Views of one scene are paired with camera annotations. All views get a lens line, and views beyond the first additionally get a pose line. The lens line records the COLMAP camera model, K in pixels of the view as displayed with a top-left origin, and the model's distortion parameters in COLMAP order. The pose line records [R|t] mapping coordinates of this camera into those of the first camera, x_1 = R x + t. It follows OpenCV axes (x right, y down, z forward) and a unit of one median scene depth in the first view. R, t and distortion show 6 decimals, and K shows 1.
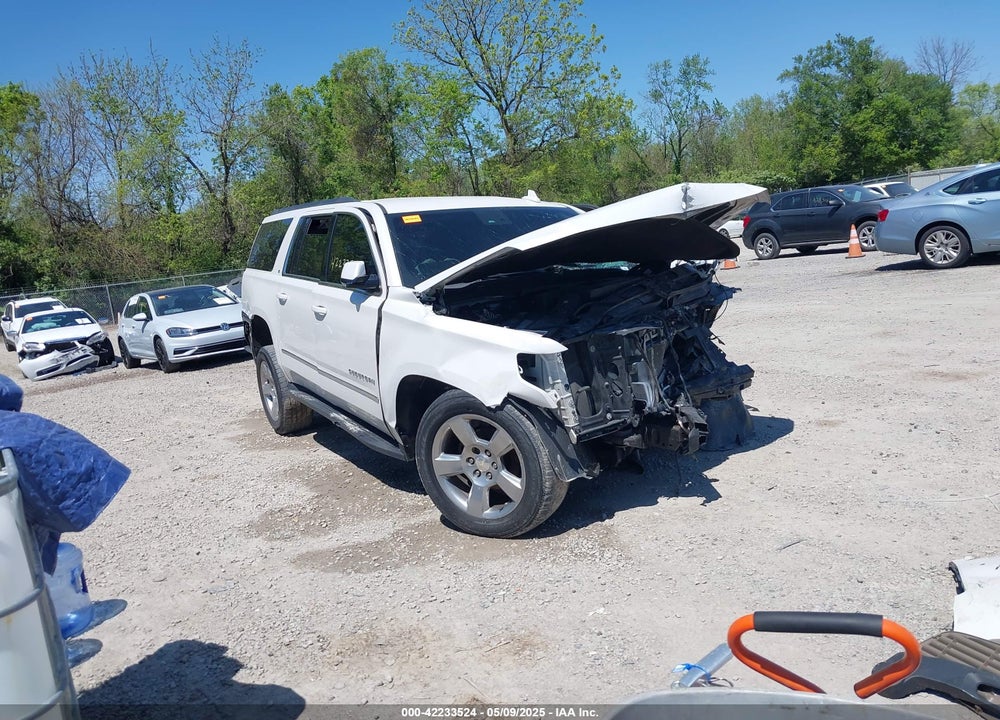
lens RADIAL K [[787.0, 0, 514.6], [0, 787.0, 356.5], [0, 0, 1]] dist [0.006767, 0.006675]
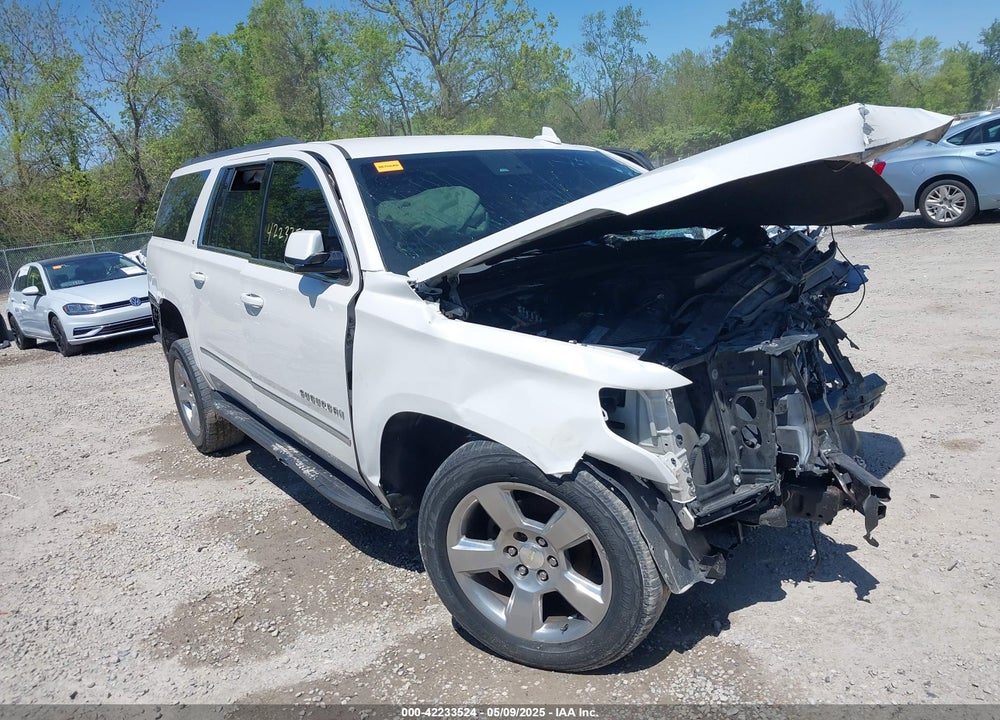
lens RADIAL K [[787.0, 0, 514.6], [0, 787.0, 356.5], [0, 0, 1]] dist [0.006767, 0.006675]
pose [[0.996232, -0.021943, 0.083910, -0.073700], [0.017577, 0.998470, 0.052423, -0.040176], [-0.084932, -0.050751, 0.995093, 0.274043]]
